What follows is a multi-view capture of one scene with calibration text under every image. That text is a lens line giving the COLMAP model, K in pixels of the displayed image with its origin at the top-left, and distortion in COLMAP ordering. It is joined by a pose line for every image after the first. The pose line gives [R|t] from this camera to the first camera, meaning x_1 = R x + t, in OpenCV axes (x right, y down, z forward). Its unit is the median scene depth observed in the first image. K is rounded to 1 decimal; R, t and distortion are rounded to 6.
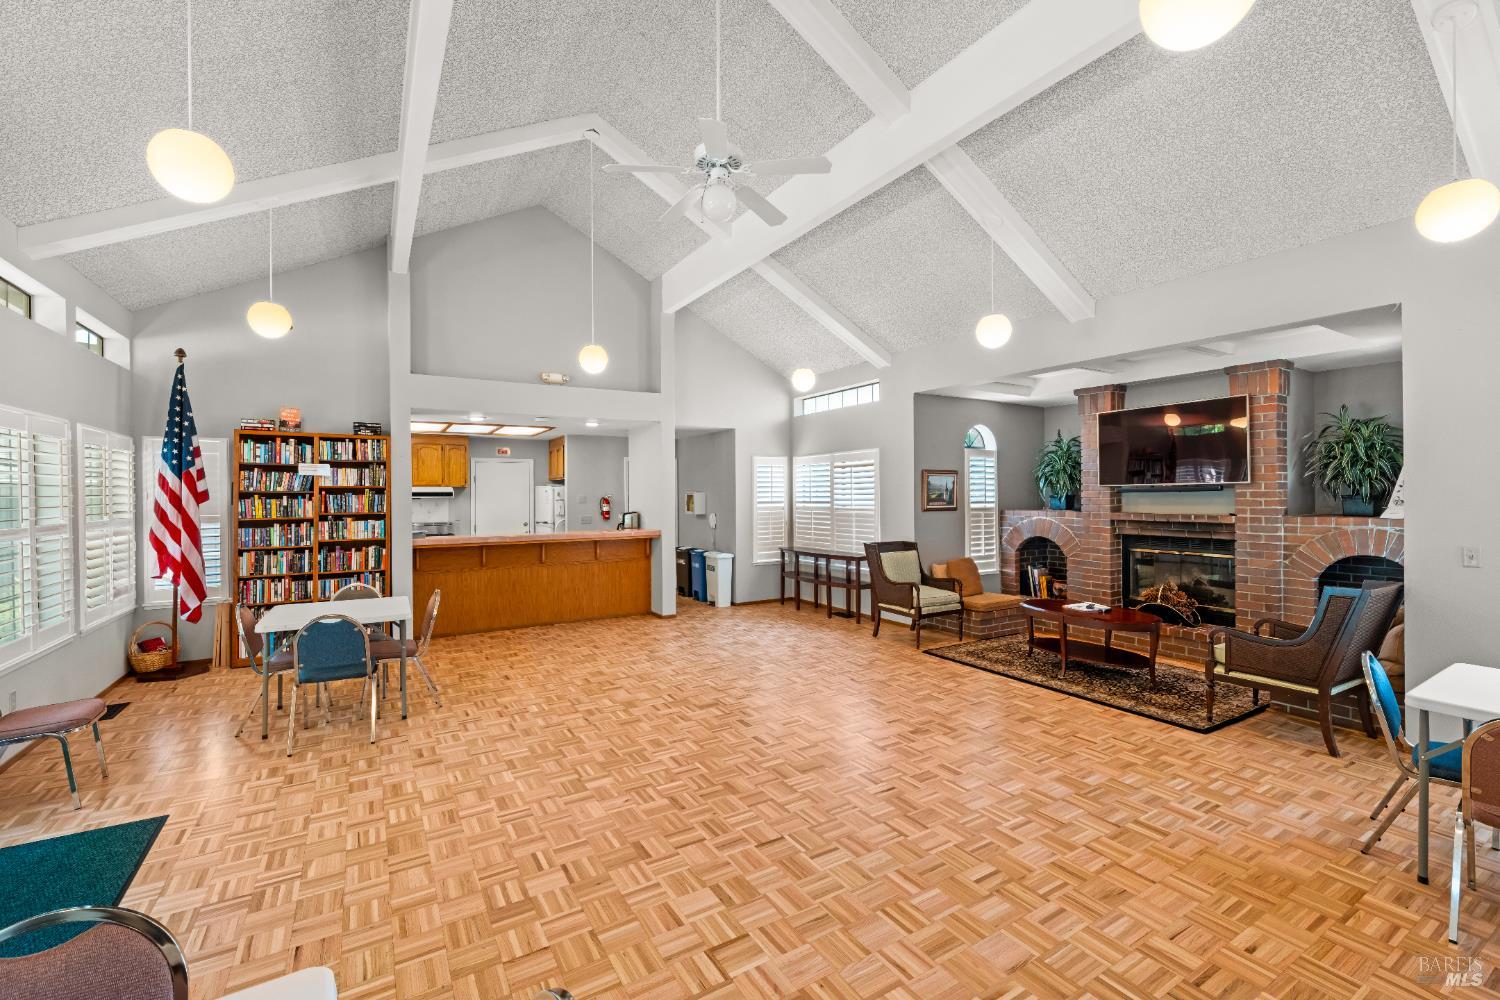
lens RADIAL K [[626.3, 0, 750.0], [0, 626.3, 500.0], [0, 0, 1]] dist [-0.000008, -0.000002]
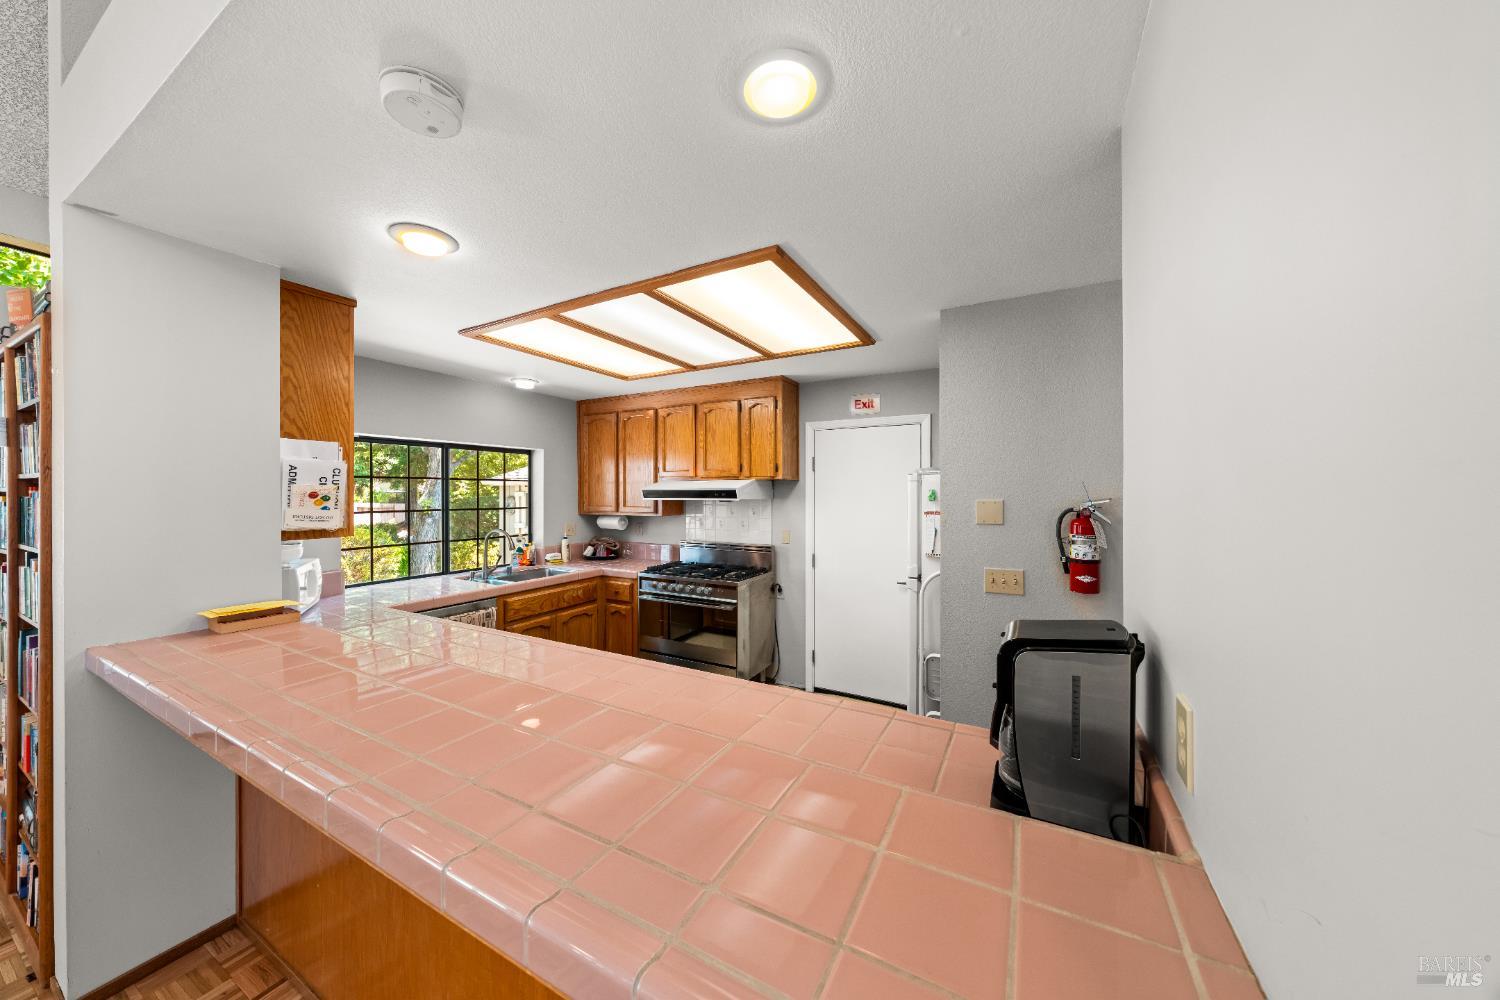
lens RADIAL K [[511.0, 0, 753.5], [0, 511.0, 494.7], [0, 0, 1]] dist [-0.000568, 0.000019]
pose [[0.500152, 0.004792, -0.865924, -0.110441], [-0.008919, 0.999960, 0.000383, -0.009088], [0.865891, 0.007531, 0.500175, 0.767125]]
